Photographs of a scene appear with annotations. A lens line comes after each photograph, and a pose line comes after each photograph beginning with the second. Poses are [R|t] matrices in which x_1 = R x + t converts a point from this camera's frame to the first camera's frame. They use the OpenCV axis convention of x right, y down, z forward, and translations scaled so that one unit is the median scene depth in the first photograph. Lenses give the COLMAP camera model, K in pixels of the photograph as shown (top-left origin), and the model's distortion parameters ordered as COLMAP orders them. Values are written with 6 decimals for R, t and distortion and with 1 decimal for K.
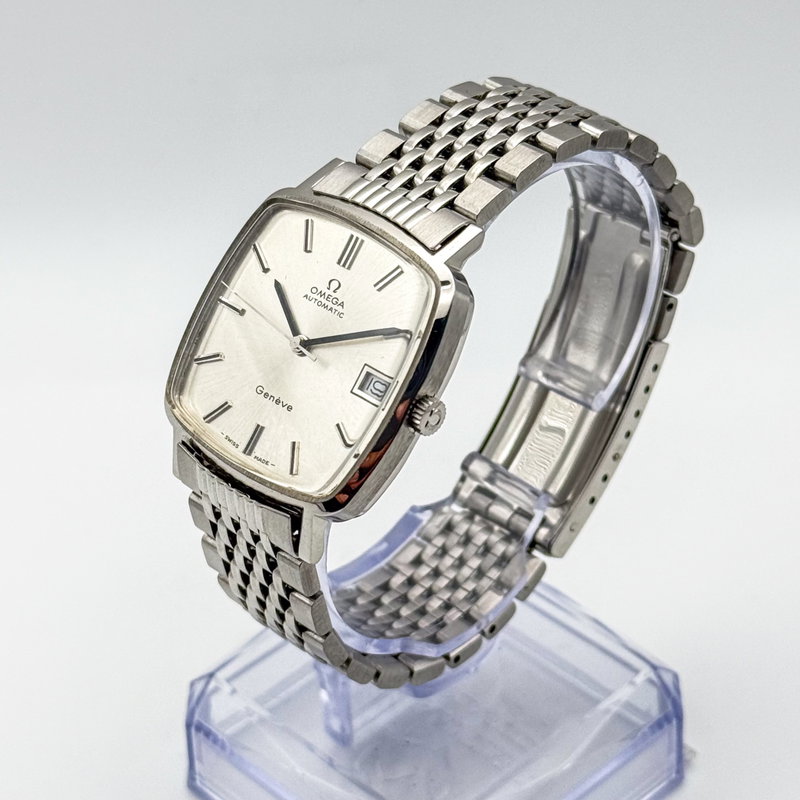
lens RADIAL K [[2143.6, 0, 400.0], [0, 2143.6, 400.0], [0, 0, 1]] dist [-0.048643, -0.330142]
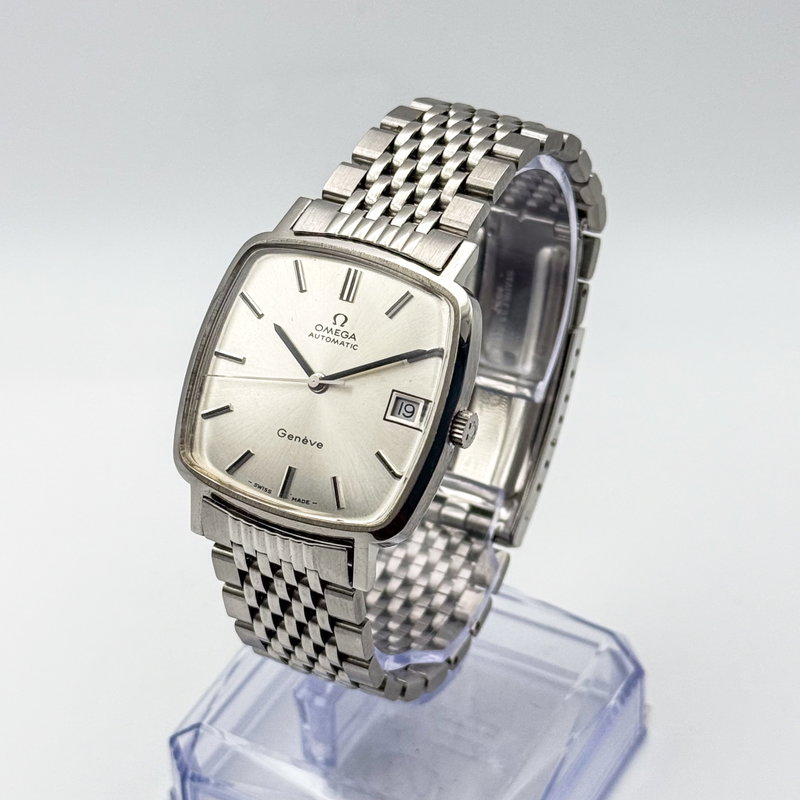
lens RADIAL K [[2143.6, 0, 400.0], [0, 2143.6, 400.0], [0, 0, 1]] dist [-0.048643, -0.330142]
pose [[0.955696, -0.164583, 0.244045, -0.251965], [0.165142, 0.986100, 0.018316, -0.028893], [-0.243667, 0.022797, 0.969591, 0.001935]]
